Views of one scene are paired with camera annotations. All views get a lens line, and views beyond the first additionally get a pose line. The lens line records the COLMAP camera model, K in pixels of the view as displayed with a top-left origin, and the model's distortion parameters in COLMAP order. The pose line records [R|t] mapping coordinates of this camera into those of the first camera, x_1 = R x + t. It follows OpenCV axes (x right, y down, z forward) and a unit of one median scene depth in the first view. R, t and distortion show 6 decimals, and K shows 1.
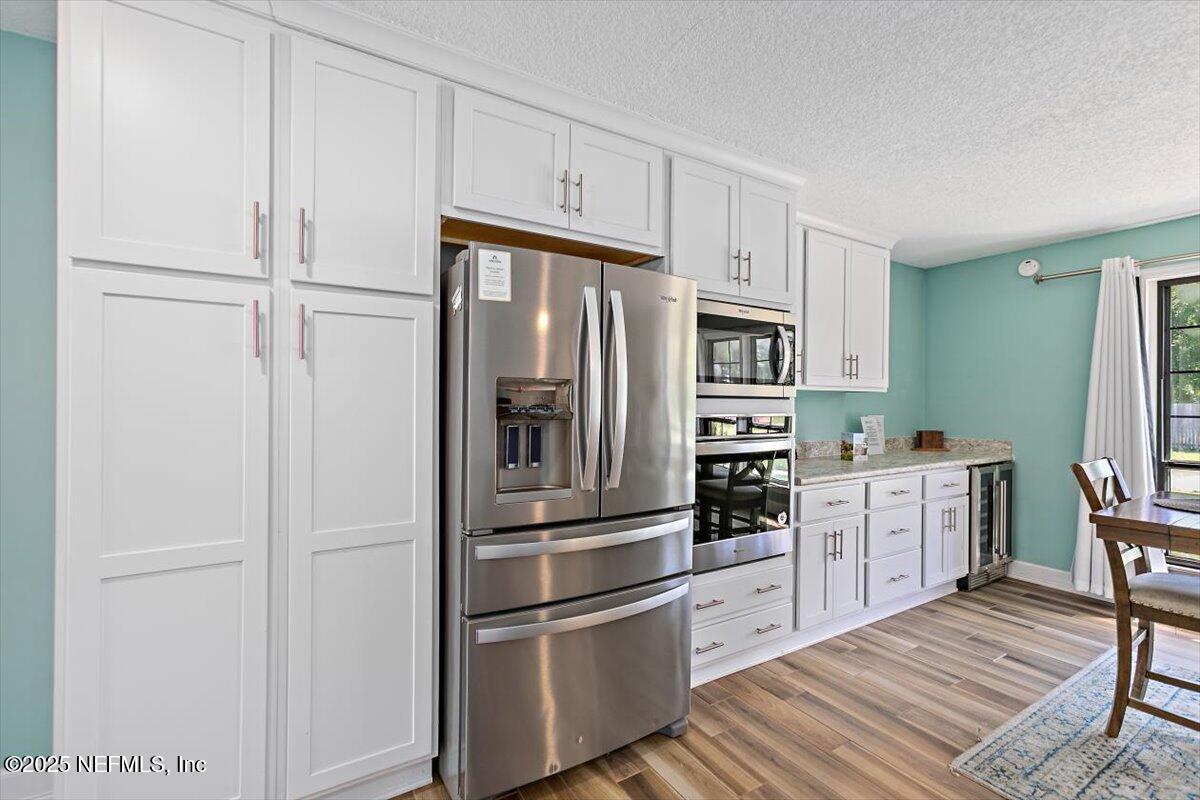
lens RADIAL K [[534.2, 0, 605.9], [0, 534.2, 400.0], [0, 0, 1]] dist [-0.010245, 0.008830]
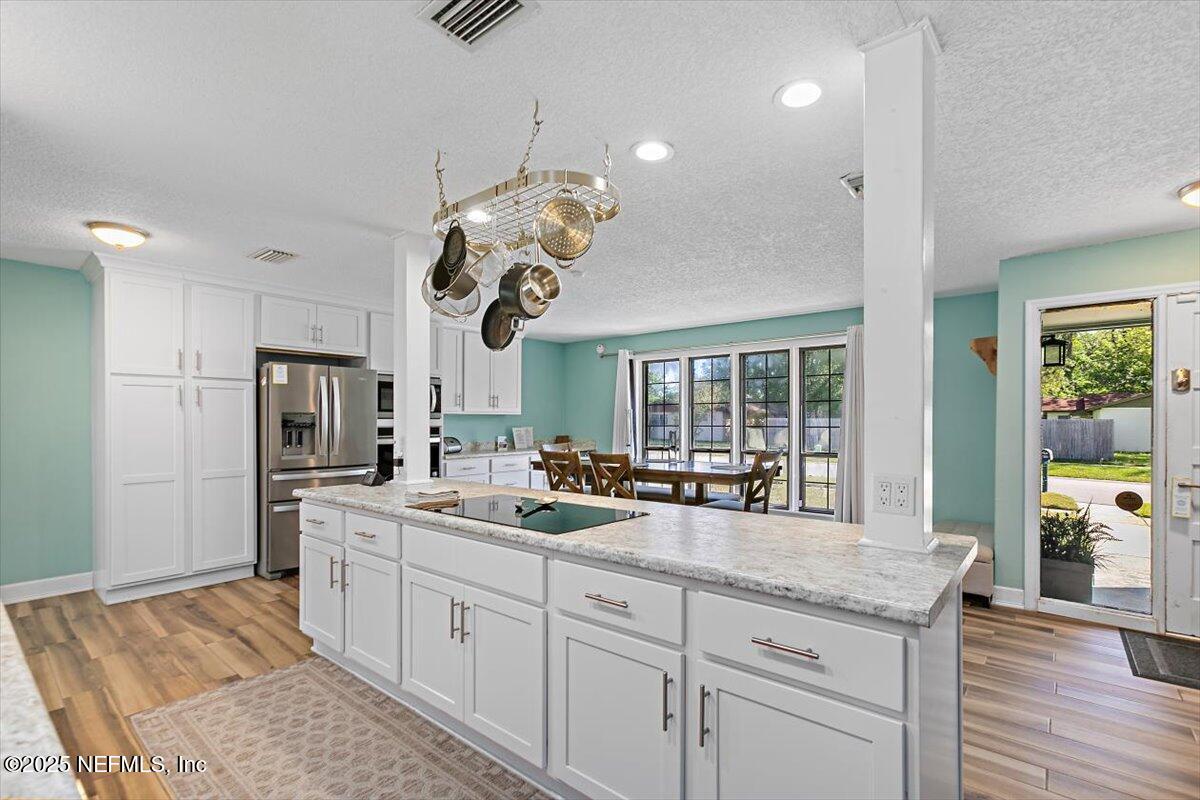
lens RADIAL K [[534.2, 0, 603.6], [0, 534.2, 421.3], [0, 0, 1]] dist [-0.010245, 0.008830]
pose [[0.951904, -0.008693, 0.306274, 0.462829], [0.006413, 0.999944, 0.008451, -0.009267], [-0.306330, -0.006080, 0.951906, -1.828473]]
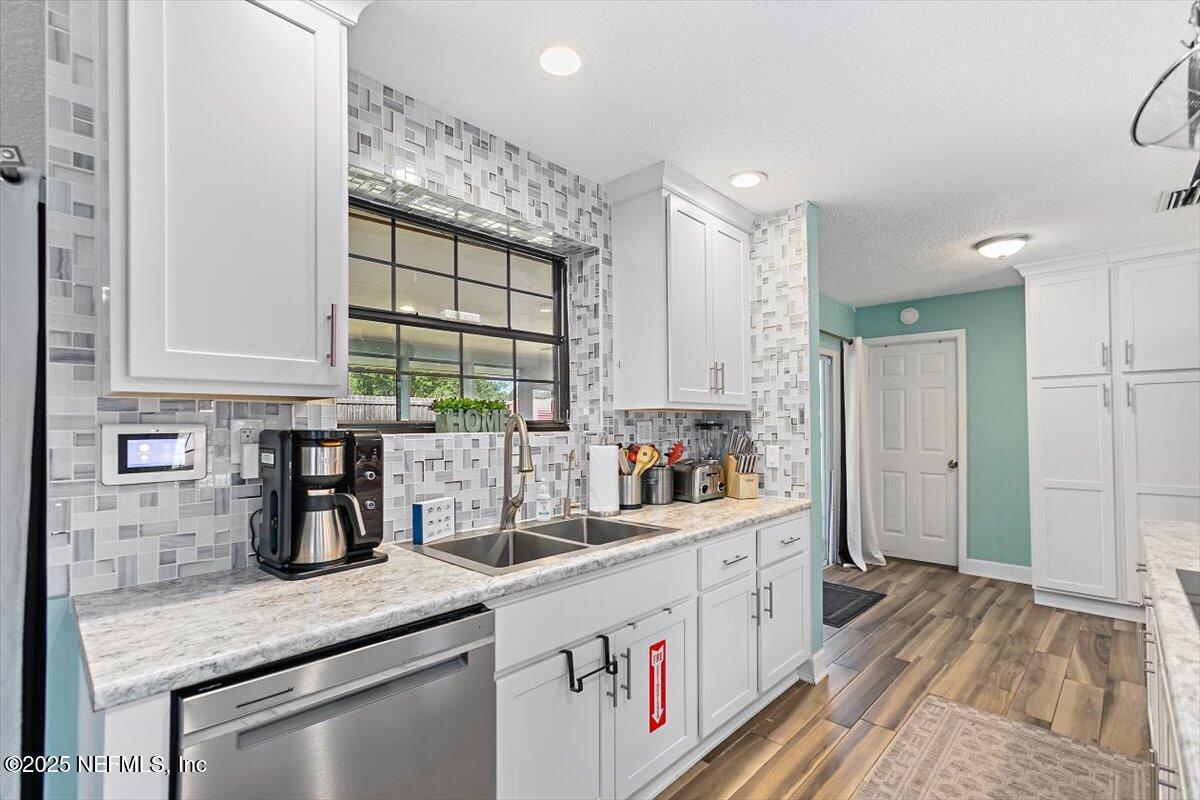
lens RADIAL K [[534.2, 0, 611.4], [0, 534.2, 419.9], [0, 0, 1]] dist [-0.010245, 0.008830]
pose [[0.244977, -0.020726, -0.969307, 0.918050], [0.009998, 0.999772, -0.018851, 0.000388], [0.969477, -0.005073, 0.245128, -1.424223]]
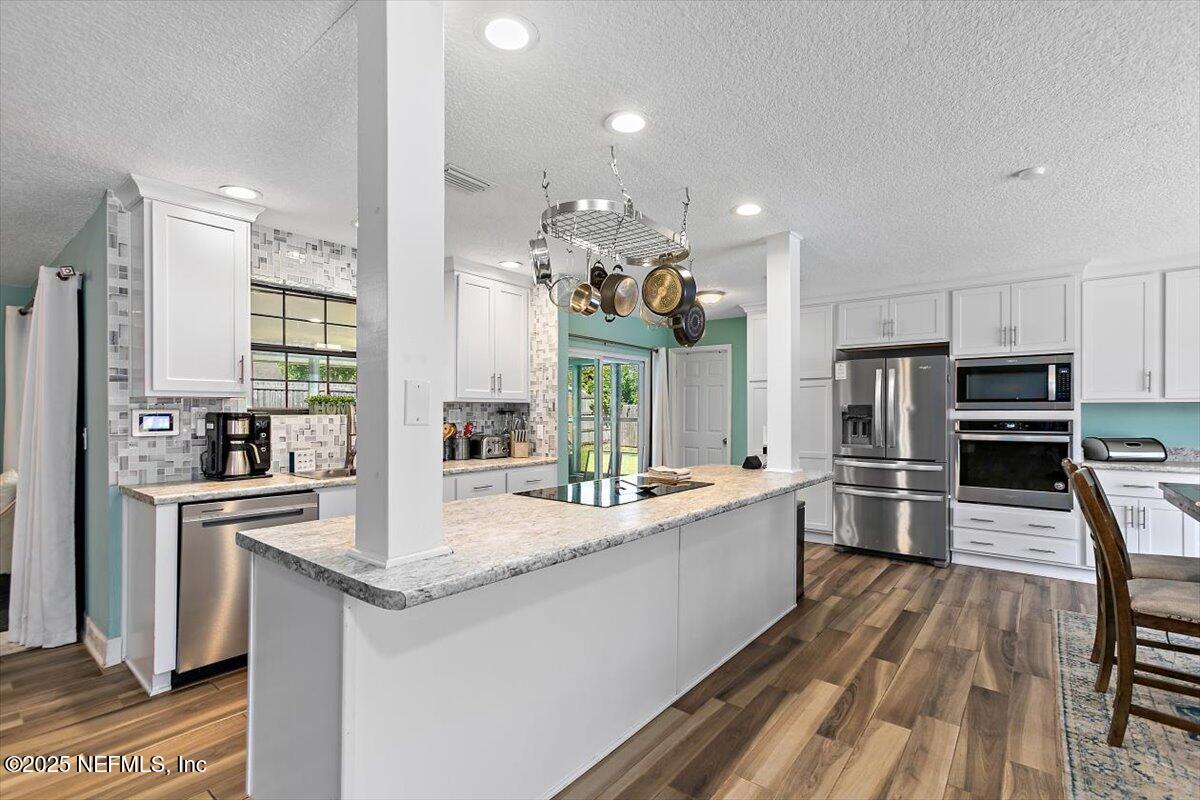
lens RADIAL K [[534.2, 0, 610.5], [0, 534.2, 412.2], [0, 0, 1]] dist [-0.010245, 0.008830]
pose [[0.334615, -0.008737, -0.942314, 1.974772], [0.004801, 0.999960, -0.007566, 0.012591], [0.942343, -0.001992, 0.334643, -1.114418]]
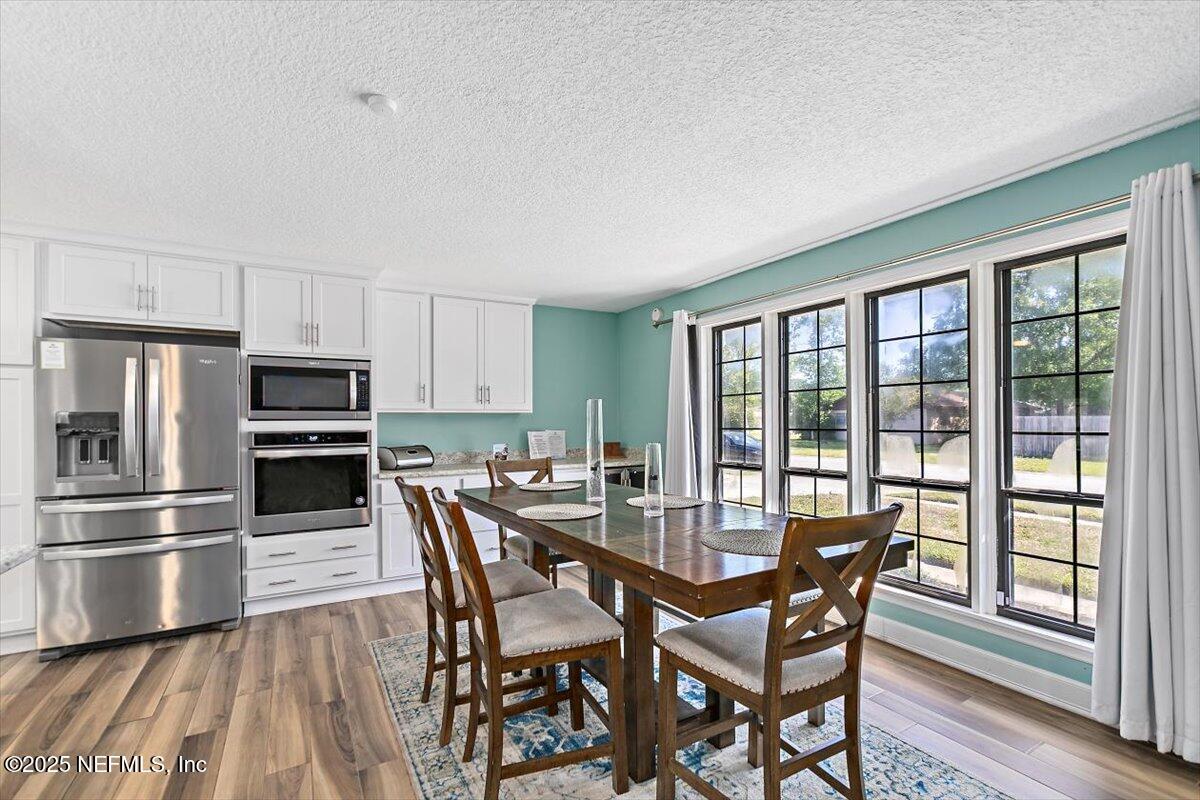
lens RADIAL K [[534.2, 0, 597.5], [0, 534.2, 419.9], [0, 0, 1]] dist [-0.010245, 0.008830]
pose [[0.999435, -0.014250, -0.030456, 1.495545], [0.014327, 0.999895, 0.002320, 0.004247], [0.030420, -0.002755, 0.999533, -0.658107]]
